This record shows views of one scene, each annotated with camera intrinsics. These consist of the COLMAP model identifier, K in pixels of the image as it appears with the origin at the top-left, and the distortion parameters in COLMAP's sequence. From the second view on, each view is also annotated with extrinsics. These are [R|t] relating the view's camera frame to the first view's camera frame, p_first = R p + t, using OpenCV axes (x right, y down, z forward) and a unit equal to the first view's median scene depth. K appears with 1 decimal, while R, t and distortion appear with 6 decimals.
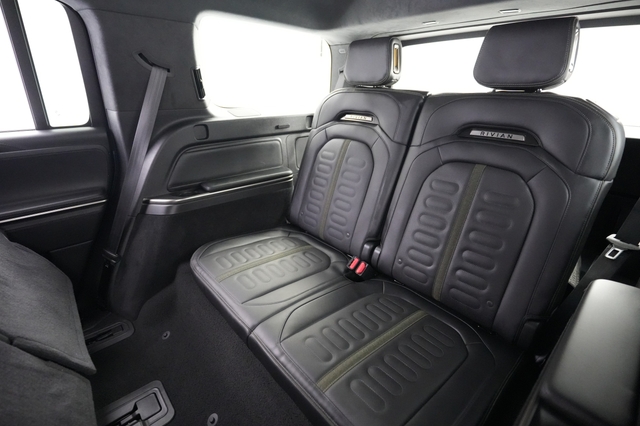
lens RADIAL K [[311.3, 0, 320.0], [0, 311.3, 213.0], [0, 0, 1]] dist [-0.001085, -0.000286]
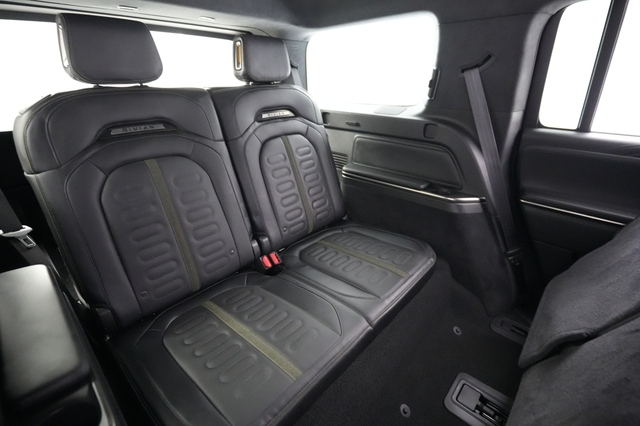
lens RADIAL K [[311.3, 0, 320.0], [0, 311.3, 213.0], [0, 0, 1]] dist [-0.001085, -0.000286]
pose [[-0.122700, -0.411972, 0.902898, -0.798929], [0.384836, 0.818839, 0.425915, -0.348150], [-0.914793, 0.399727, 0.058070, 0.768501]]
